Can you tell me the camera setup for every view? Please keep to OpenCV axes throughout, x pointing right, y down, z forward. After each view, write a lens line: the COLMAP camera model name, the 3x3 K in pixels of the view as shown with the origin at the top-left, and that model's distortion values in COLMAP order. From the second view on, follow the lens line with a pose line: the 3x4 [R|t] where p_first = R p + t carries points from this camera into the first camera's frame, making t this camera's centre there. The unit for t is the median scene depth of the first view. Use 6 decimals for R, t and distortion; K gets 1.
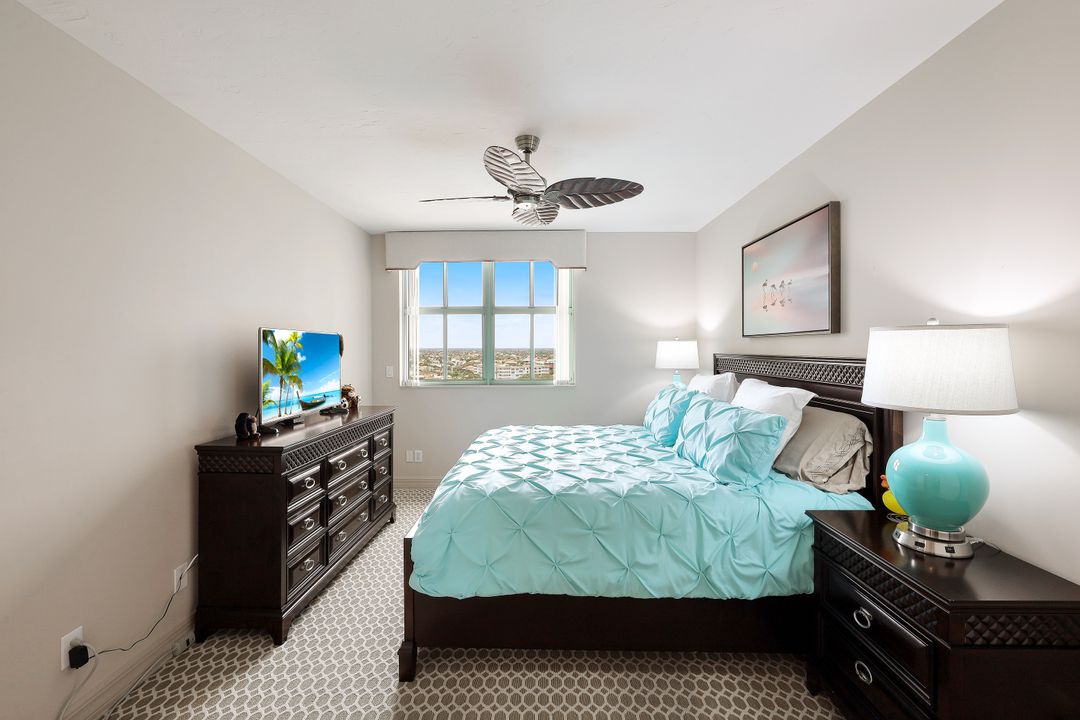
lens RADIAL K [[447.3, 0, 536.9], [0, 447.3, 355.0], [0, 0, 1]] dist [-0.001329, 0.000649]
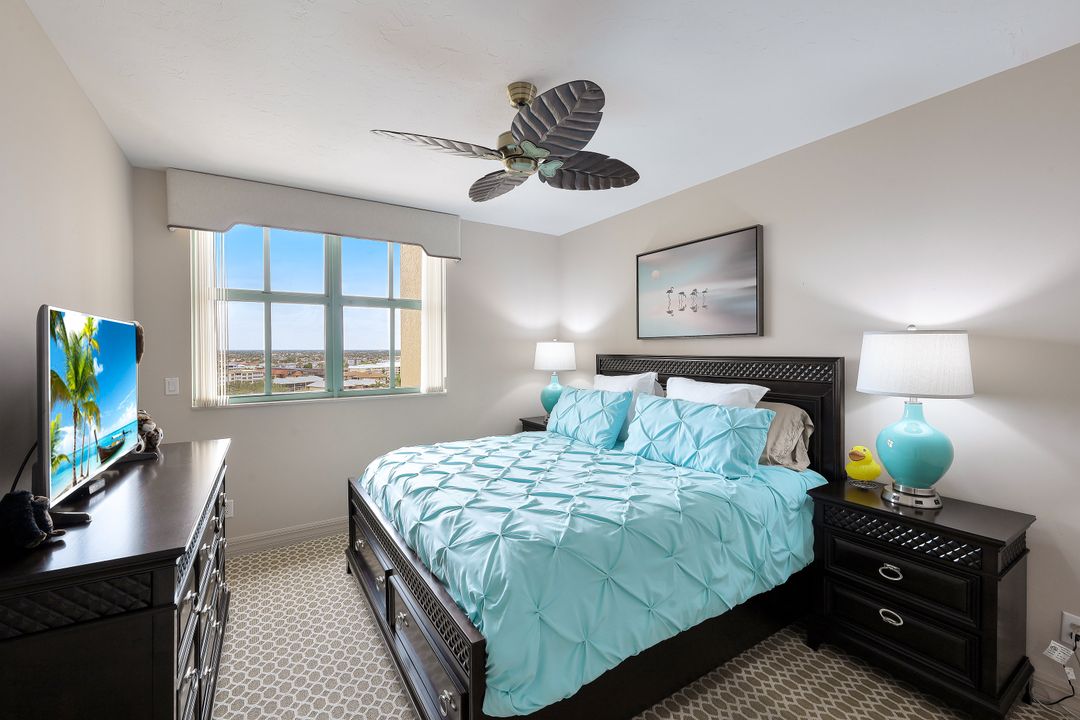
lens RADIAL K [[447.3, 0, 536.8], [0, 447.3, 355.1], [0, 0, 1]] dist [-0.001329, 0.000649]
pose [[0.836125, -0.007005, 0.548494, -0.420614], [0.009290, 0.999956, -0.001389, -0.002882], [-0.548460, 0.006257, 0.836153, 0.296711]]
